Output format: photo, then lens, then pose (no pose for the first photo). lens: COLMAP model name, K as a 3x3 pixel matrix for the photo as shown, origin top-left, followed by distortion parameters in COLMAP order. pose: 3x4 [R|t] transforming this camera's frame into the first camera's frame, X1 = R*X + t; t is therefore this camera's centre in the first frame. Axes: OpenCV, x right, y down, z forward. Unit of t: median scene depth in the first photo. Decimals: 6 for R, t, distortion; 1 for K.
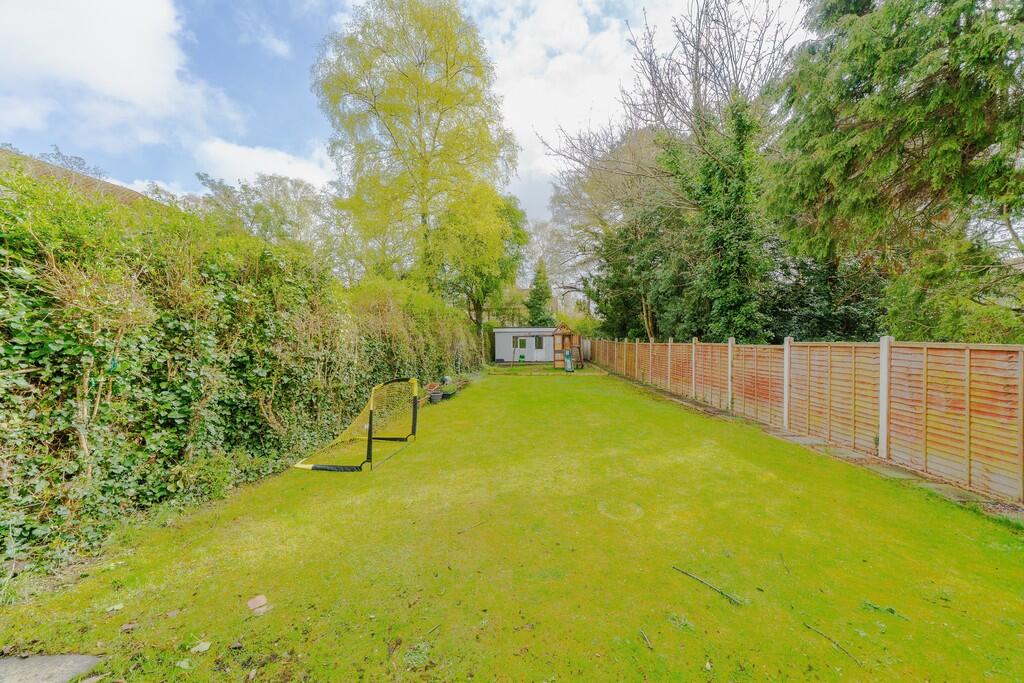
lens RADIAL K [[361.5, 0, 497.5], [0, 361.5, 337.0], [0, 0, 1]] dist [-0.001981, -0.000062]
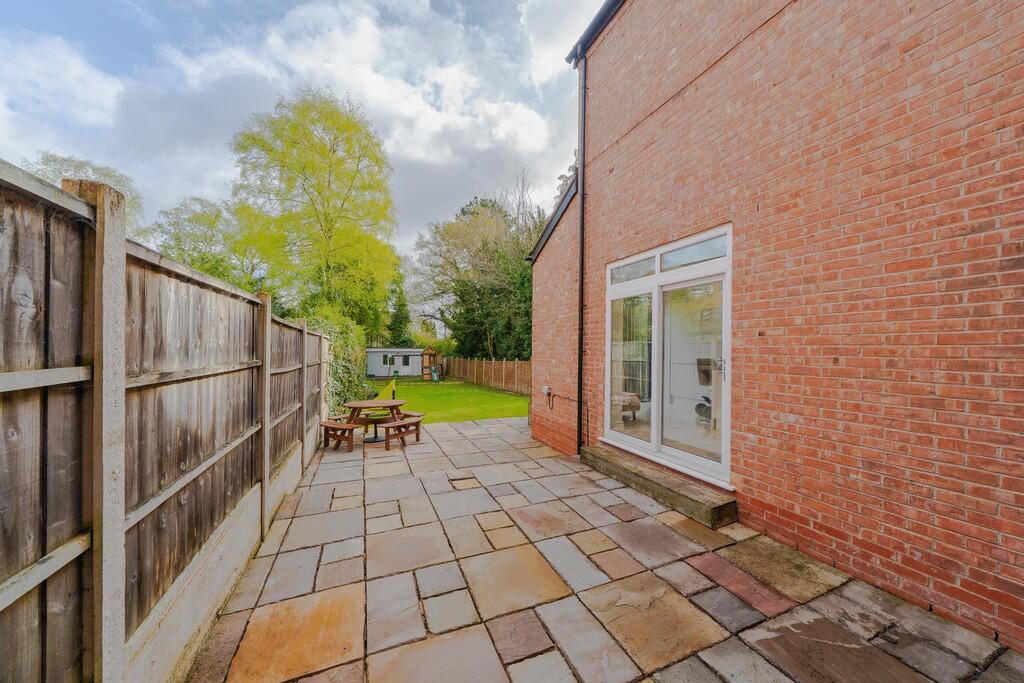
lens RADIAL K [[352.7, 0, 512.0], [0, 352.7, 341.5], [0, 0, 1]] dist [0.000211, 0.000028]
pose [[0.886383, 0.018223, 0.462594, -0.139692], [-0.003034, 0.999432, -0.033557, -0.011130], [-0.462943, 0.028340, 0.885935, -0.264660]]
